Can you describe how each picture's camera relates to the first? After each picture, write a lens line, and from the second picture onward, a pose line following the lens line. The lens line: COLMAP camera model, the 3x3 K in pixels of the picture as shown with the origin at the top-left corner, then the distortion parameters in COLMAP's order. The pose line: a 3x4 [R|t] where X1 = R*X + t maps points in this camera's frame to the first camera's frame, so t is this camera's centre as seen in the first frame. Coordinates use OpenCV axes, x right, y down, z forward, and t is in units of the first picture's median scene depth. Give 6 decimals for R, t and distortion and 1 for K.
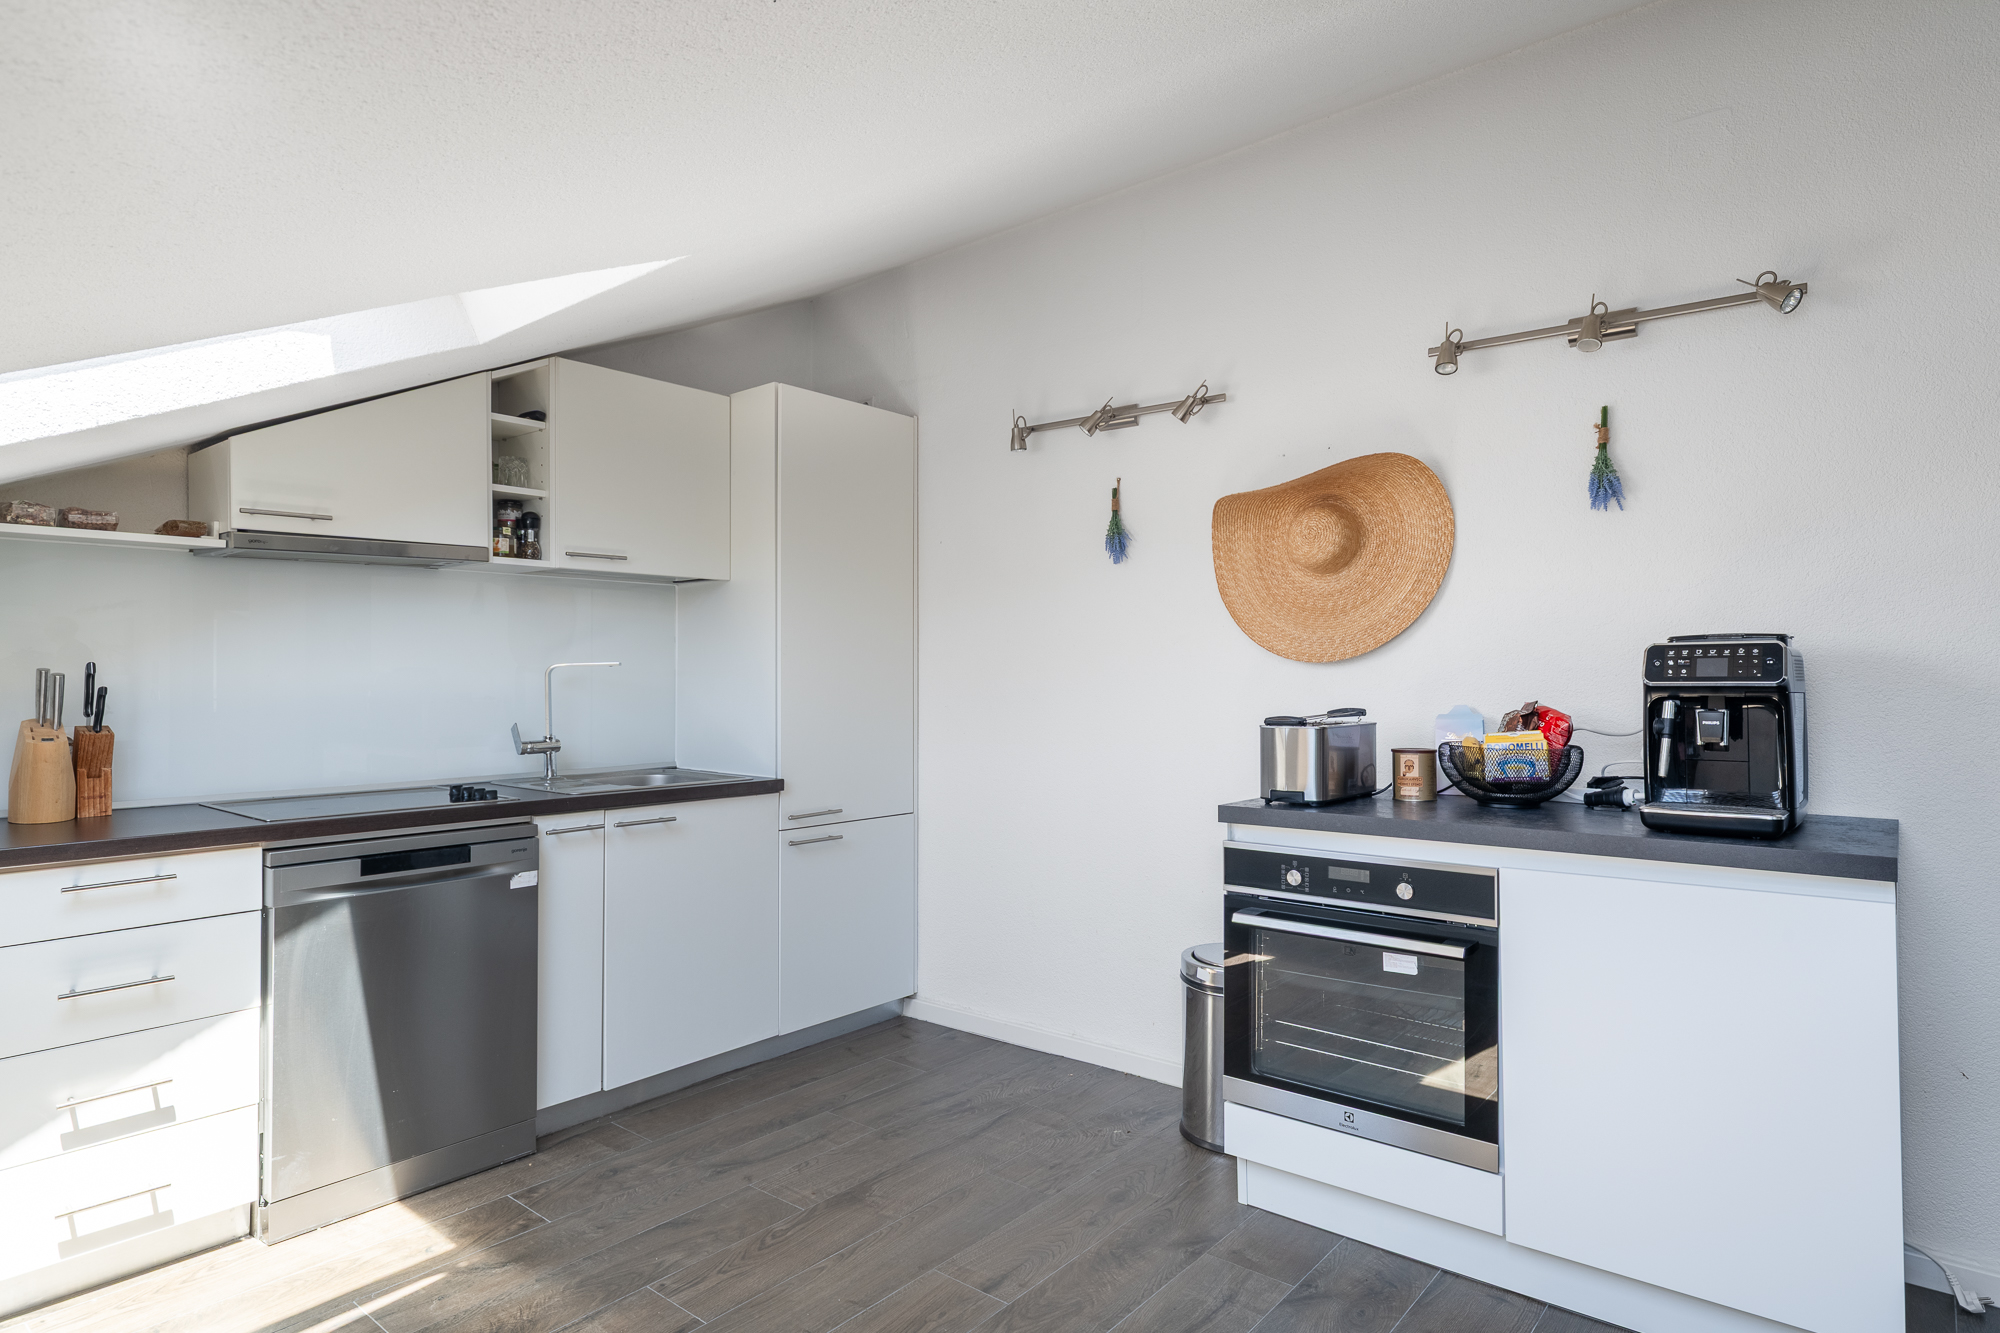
lens RADIAL K [[1100.5, 0, 991.3], [0, 1100.5, 657.2], [0, 0, 1]] dist [0.019586, 0.000260]
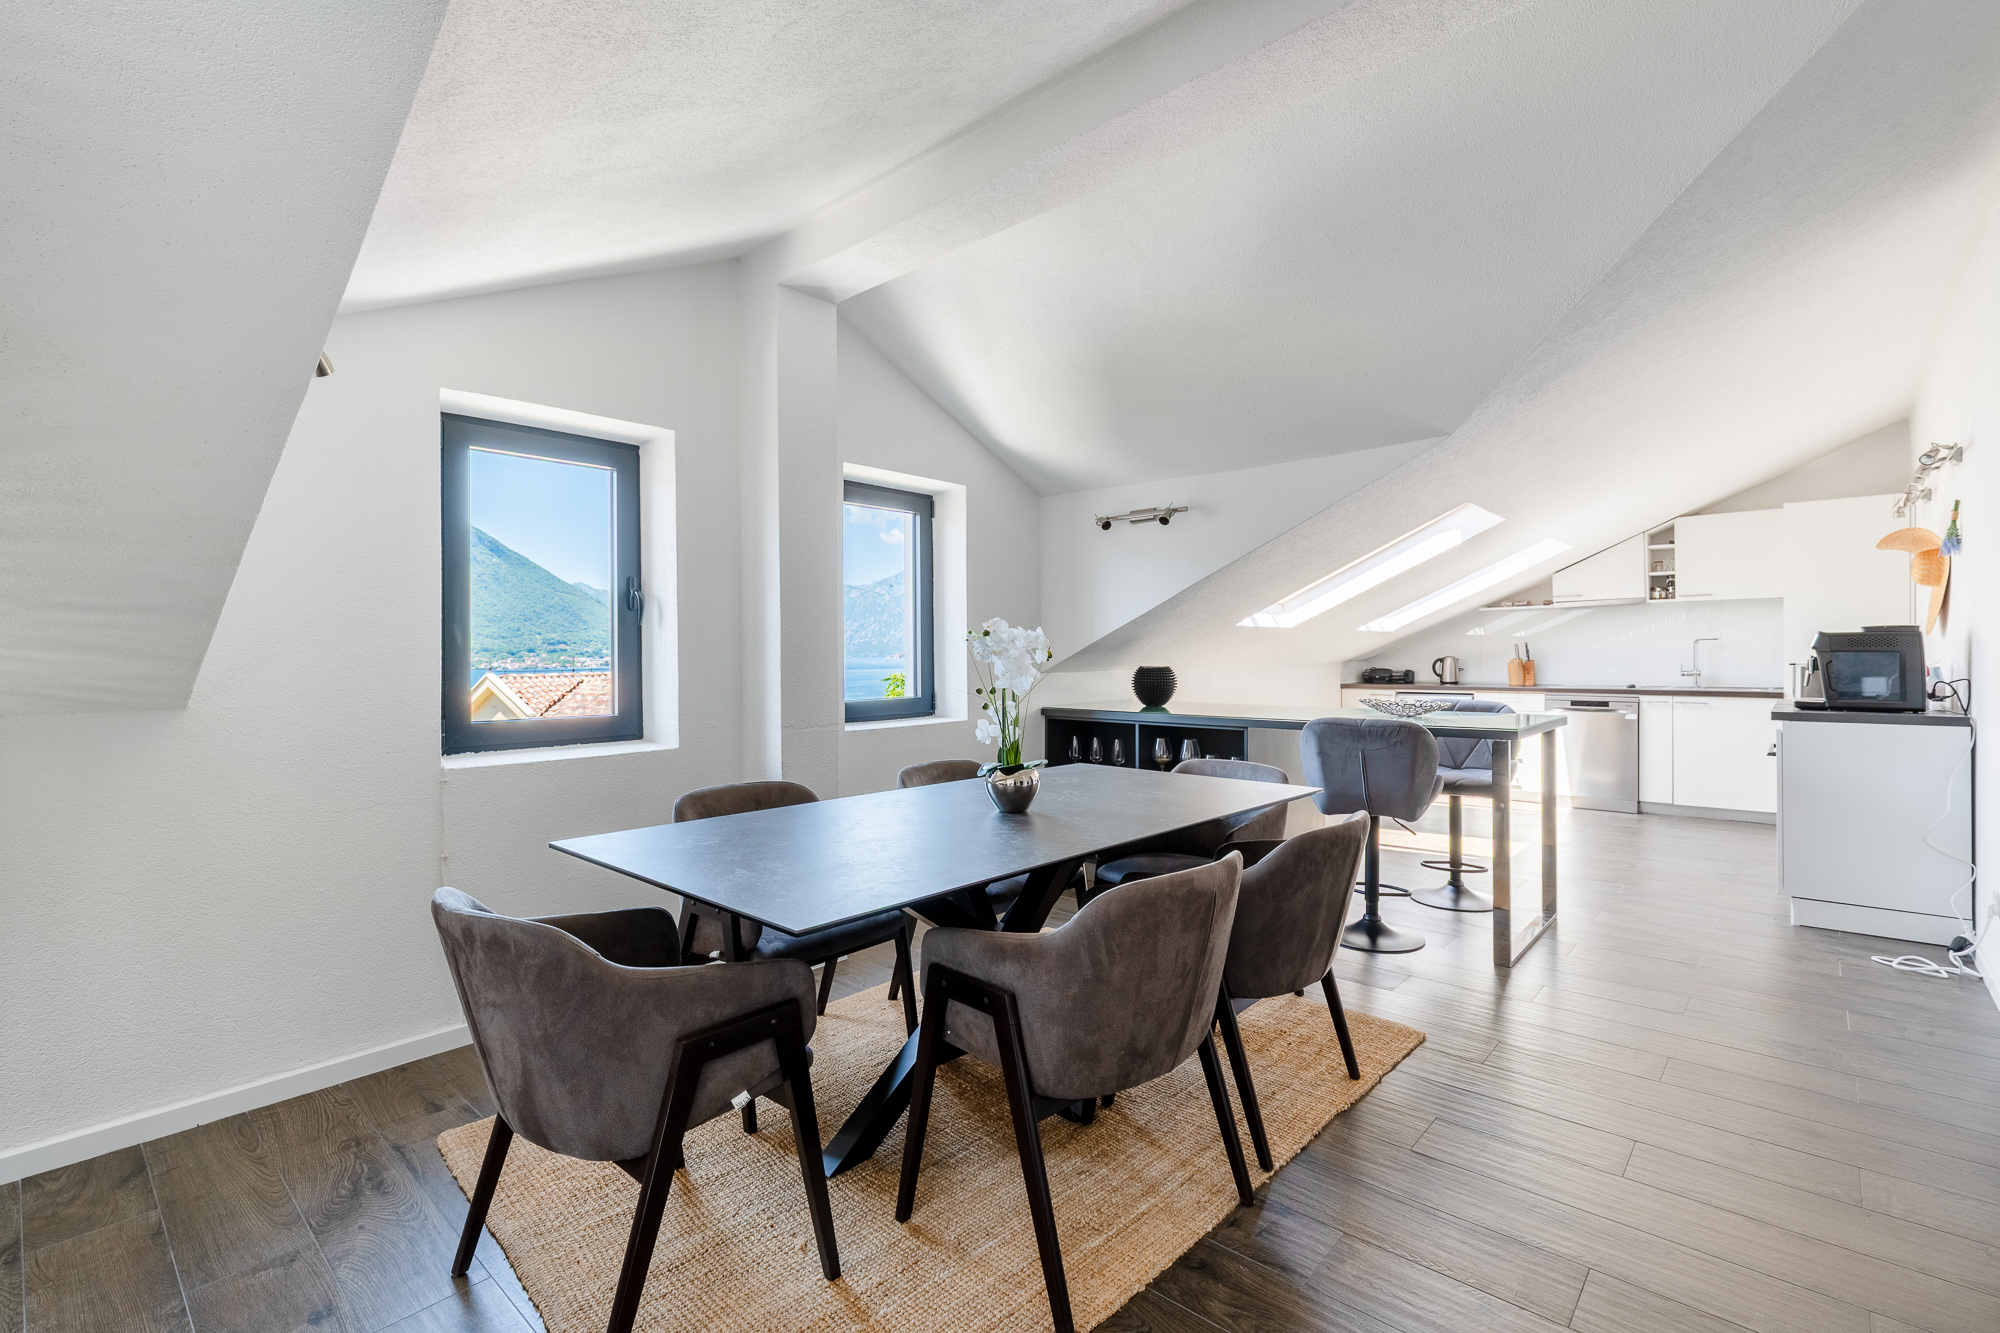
lens RADIAL K [[901.1, 0, 1009.6], [0, 901.1, 656.4], [0, 0, 1]] dist [0.003433, -0.001662]
pose [[-0.043467, 0.007470, -0.999027, 1.909448], [0.027103, 0.999613, 0.006295, -0.011648], [0.998687, -0.026803, -0.043653, -0.480567]]
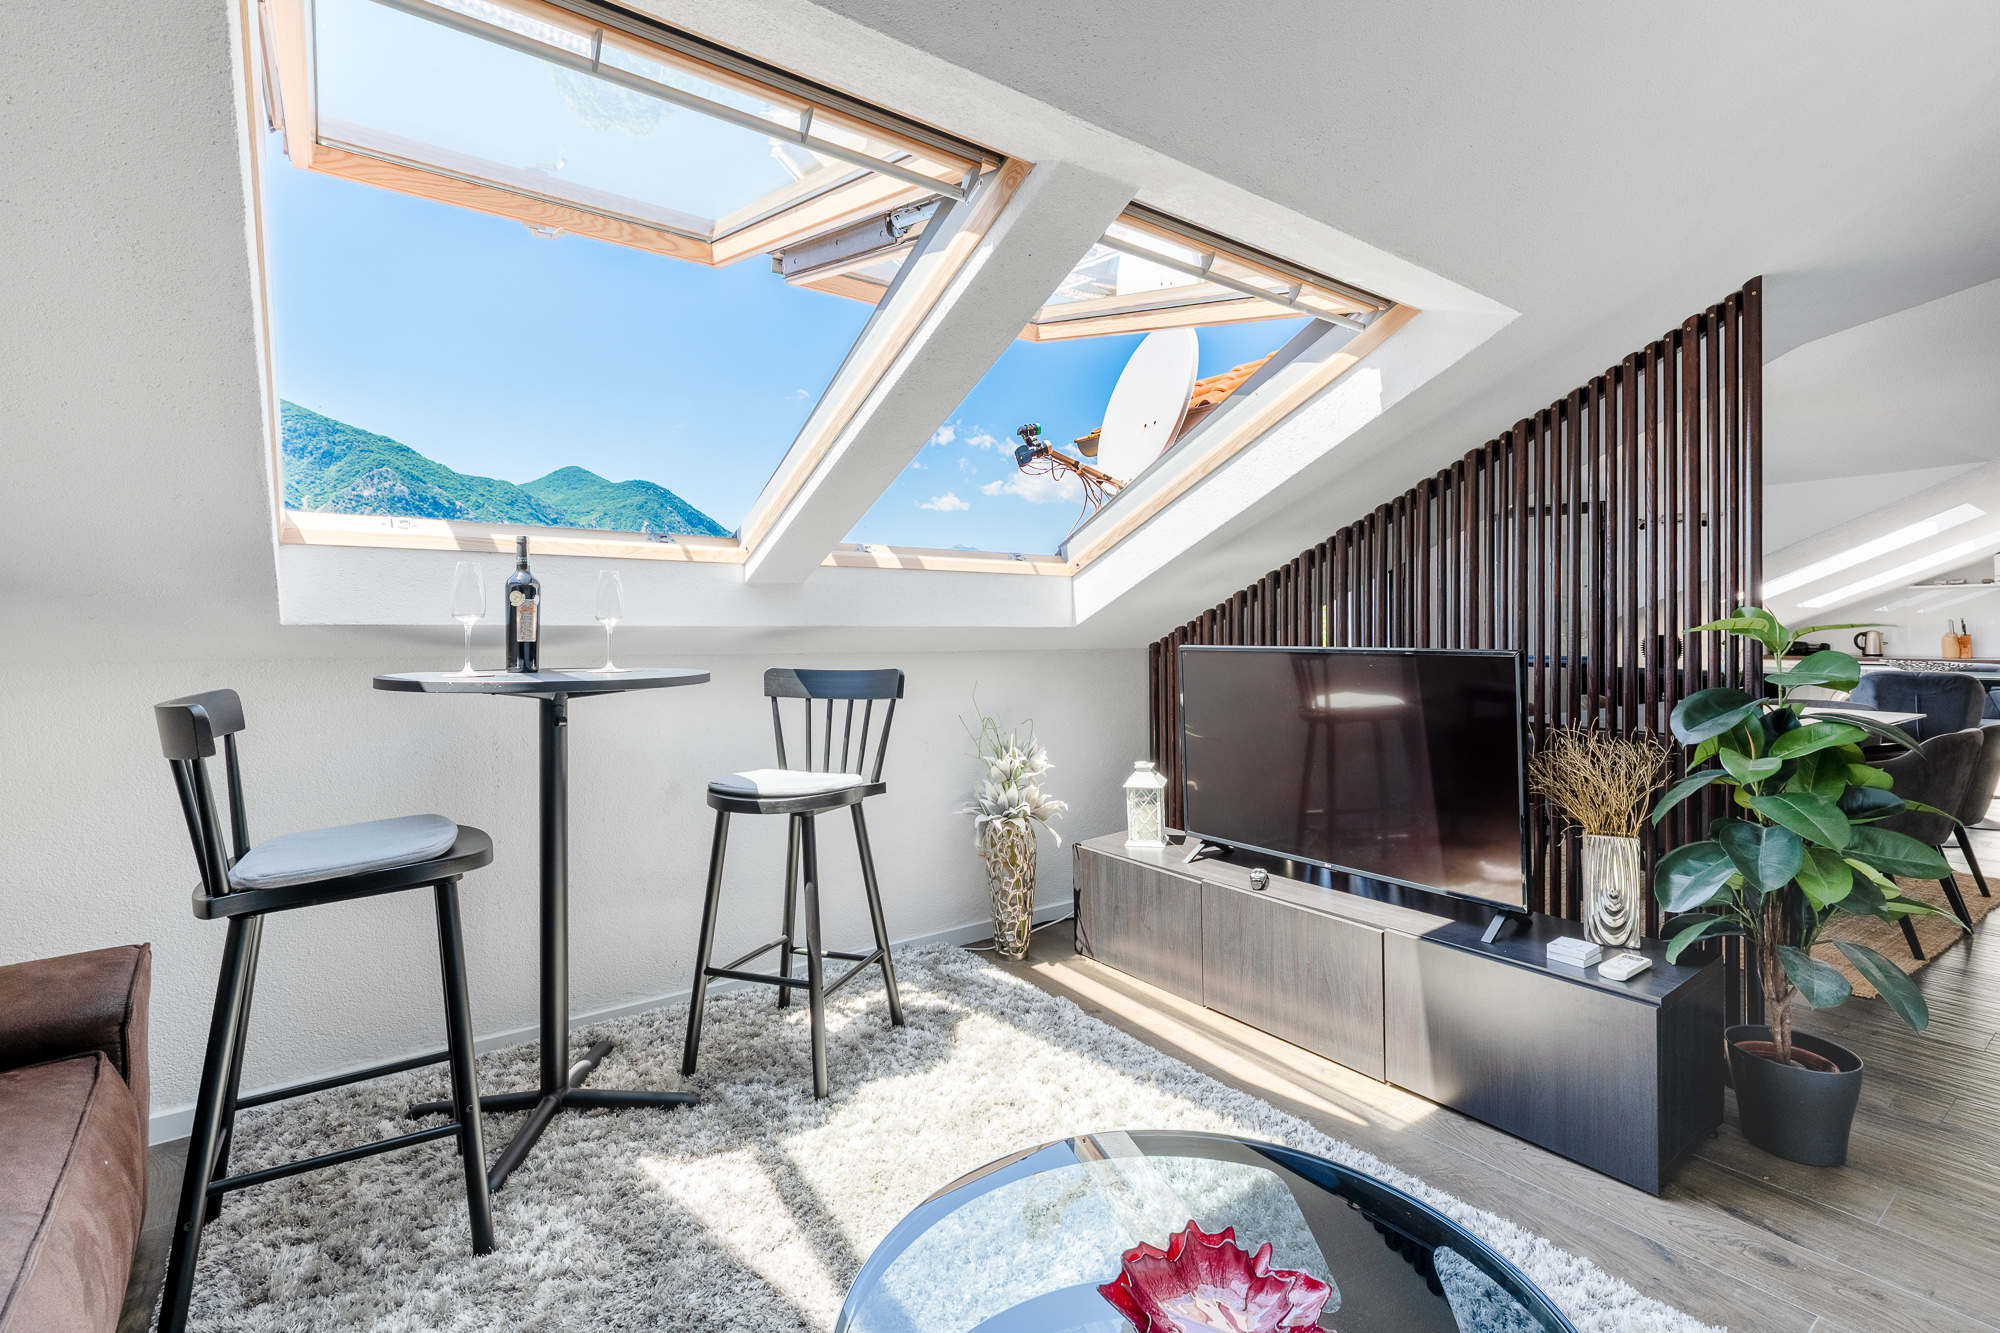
lens RADIAL K [[901.1, 0, 1020.1], [0, 901.1, 636.1], [0, 0, 1]] dist [0.003433, -0.001662]
pose [[-0.242597, 0.011263, -0.970062, 2.682436], [0.019045, 0.999795, 0.006845, -0.014512], [0.969940, -0.016815, -0.242762, -1.263651]]
